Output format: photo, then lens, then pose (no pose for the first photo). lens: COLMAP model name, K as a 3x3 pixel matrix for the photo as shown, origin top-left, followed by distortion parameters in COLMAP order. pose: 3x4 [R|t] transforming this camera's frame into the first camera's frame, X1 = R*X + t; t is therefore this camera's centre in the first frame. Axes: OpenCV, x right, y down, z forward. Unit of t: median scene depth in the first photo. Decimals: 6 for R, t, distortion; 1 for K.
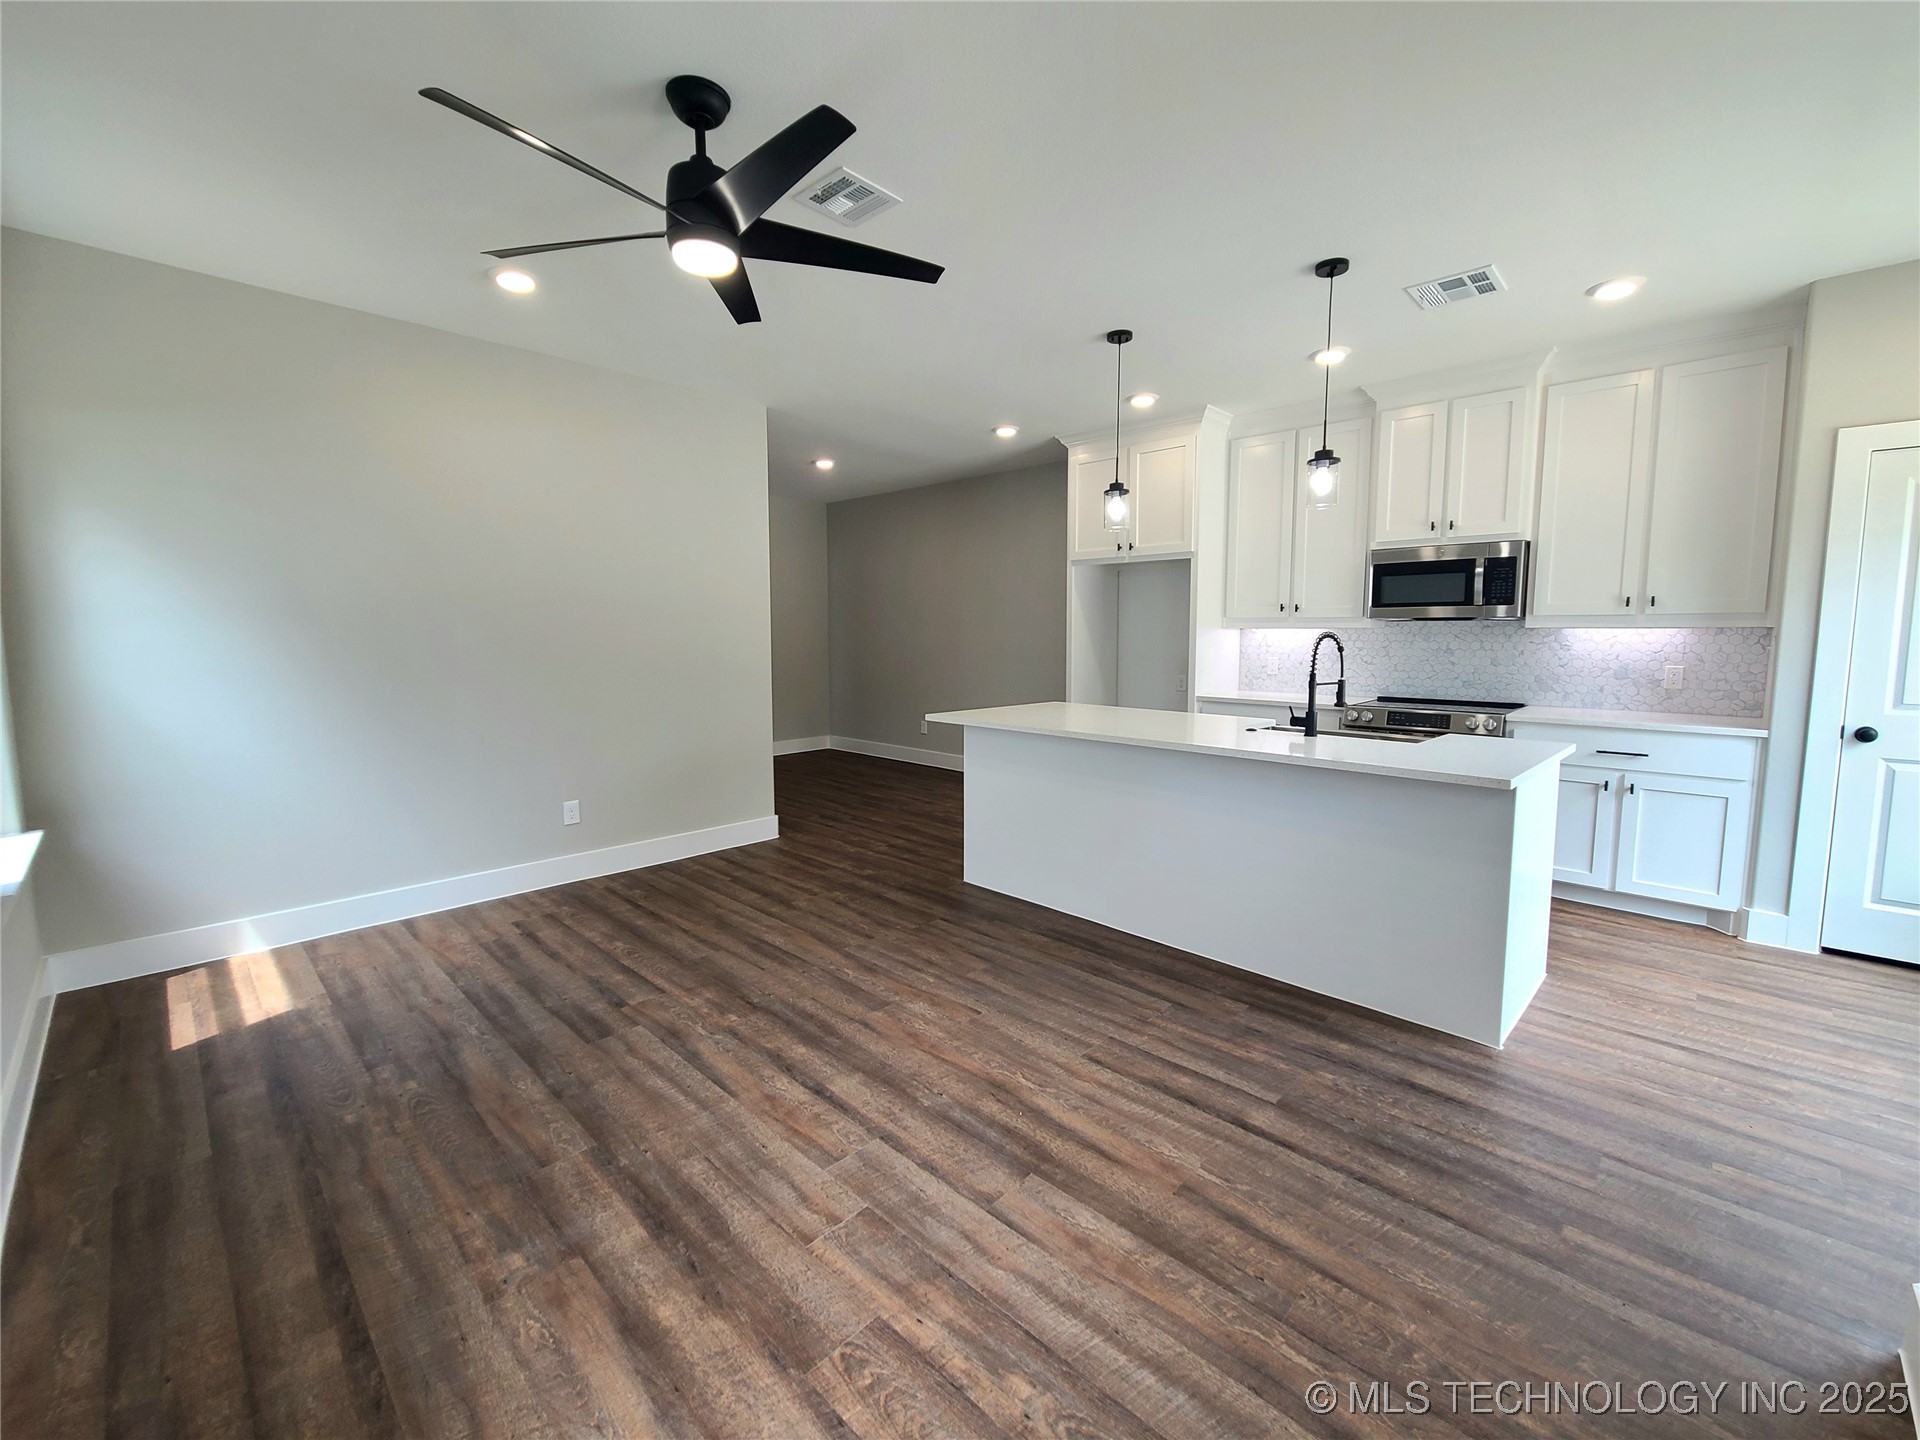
lens RADIAL K [[789.8, 0, 957.3], [0, 789.8, 704.8], [0, 0, 1]] dist [0.004268, -0.002646]
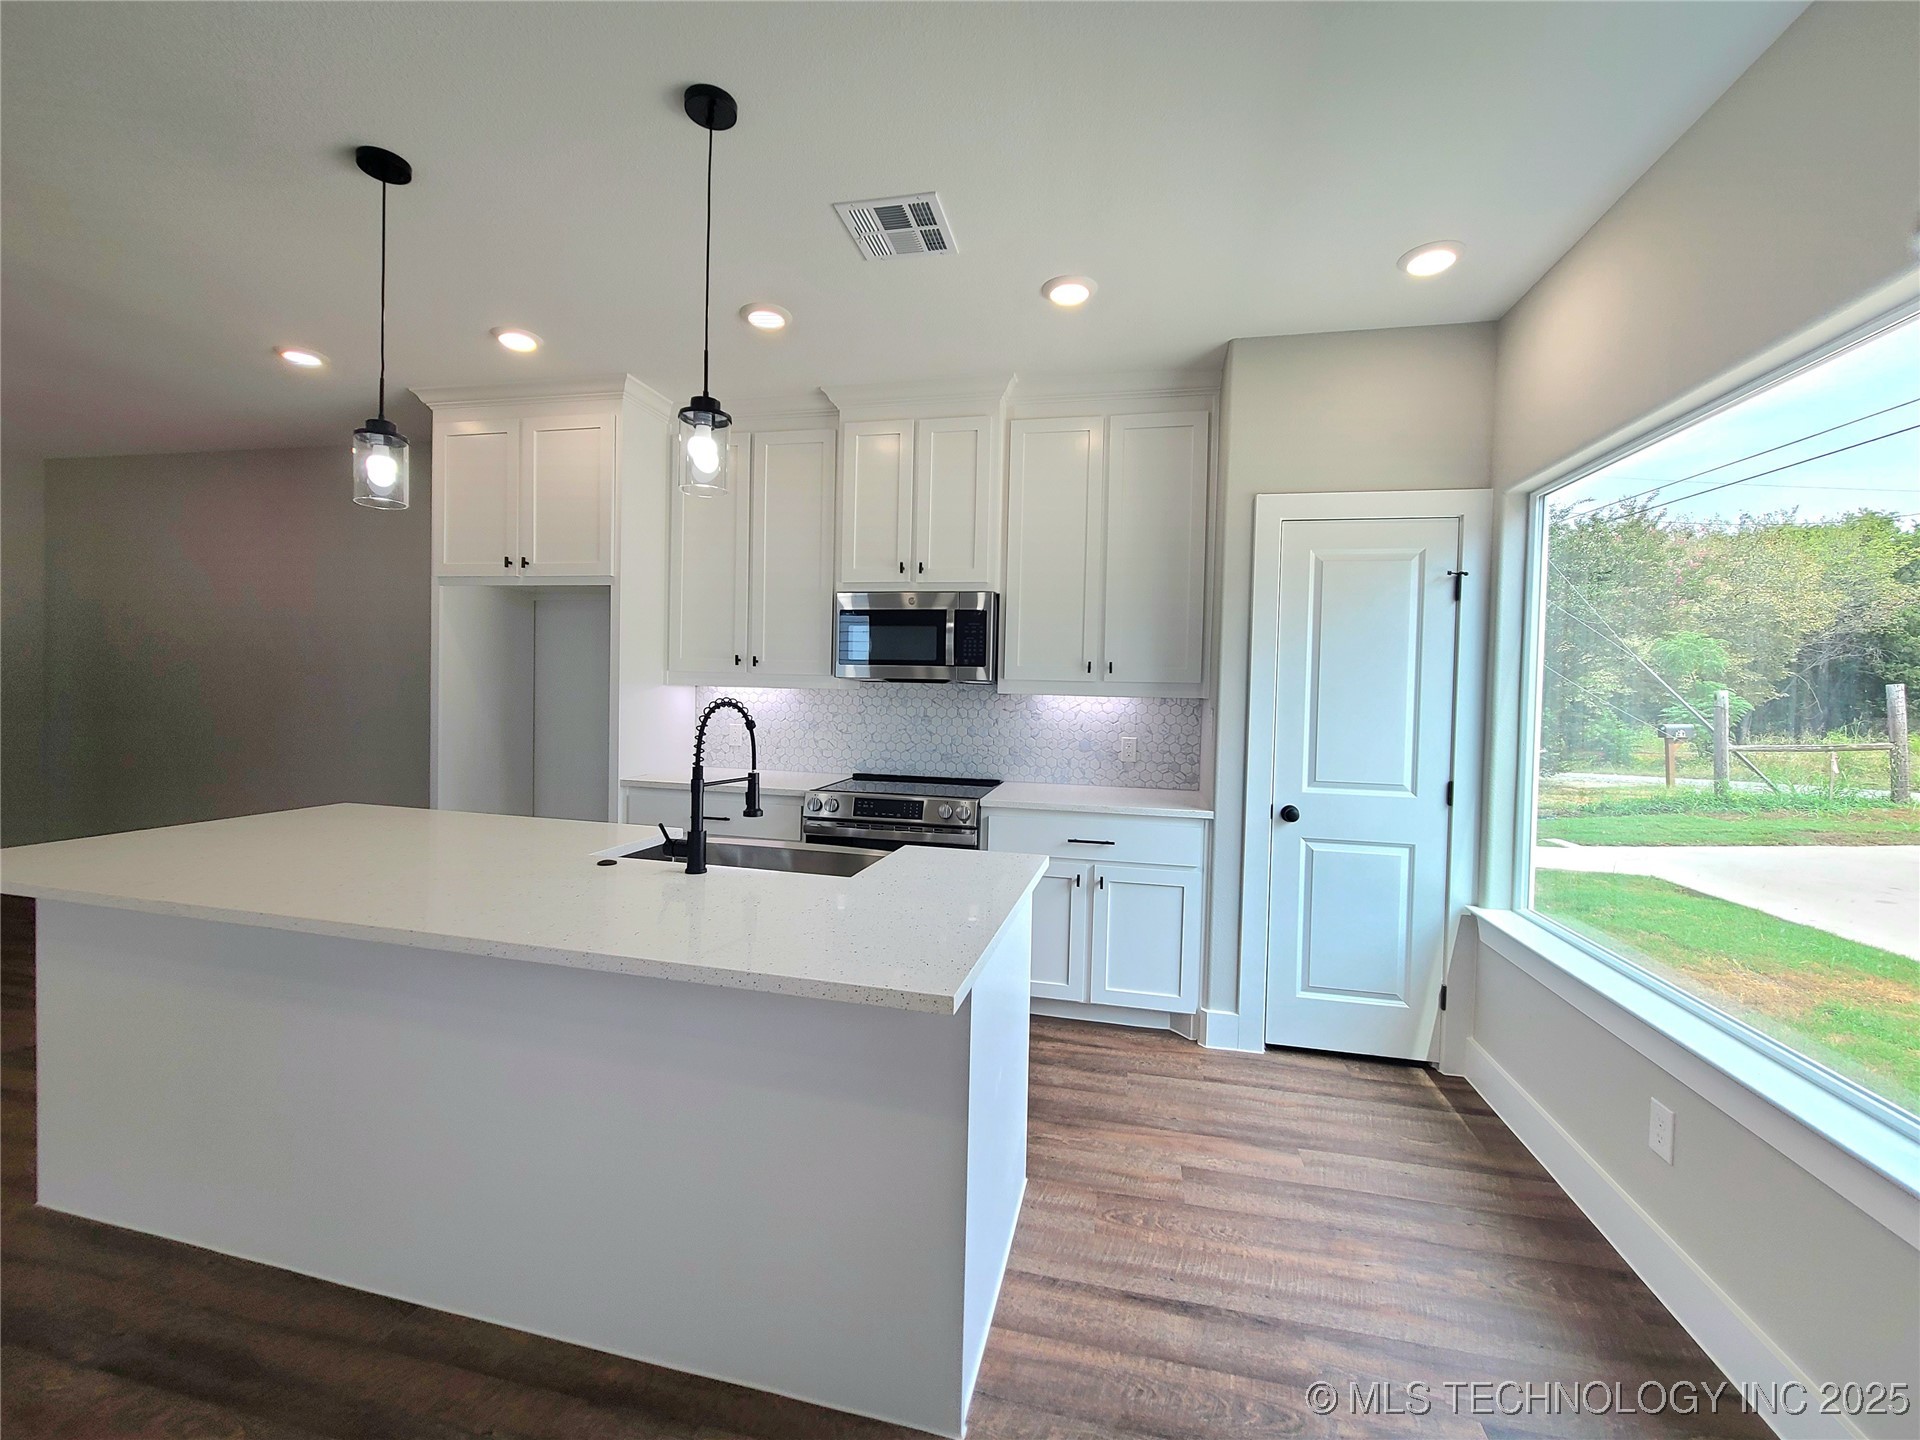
lens RADIAL K [[789.8, 0, 958.4], [0, 789.8, 706.0], [0, 0, 1]] dist [0.004268, -0.002646]
pose [[0.850662, 0.009589, 0.525626, 0.251396], [0.024894, 0.997977, -0.058494, -0.037887], [-0.525123, 0.062844, 0.848703, 0.321077]]
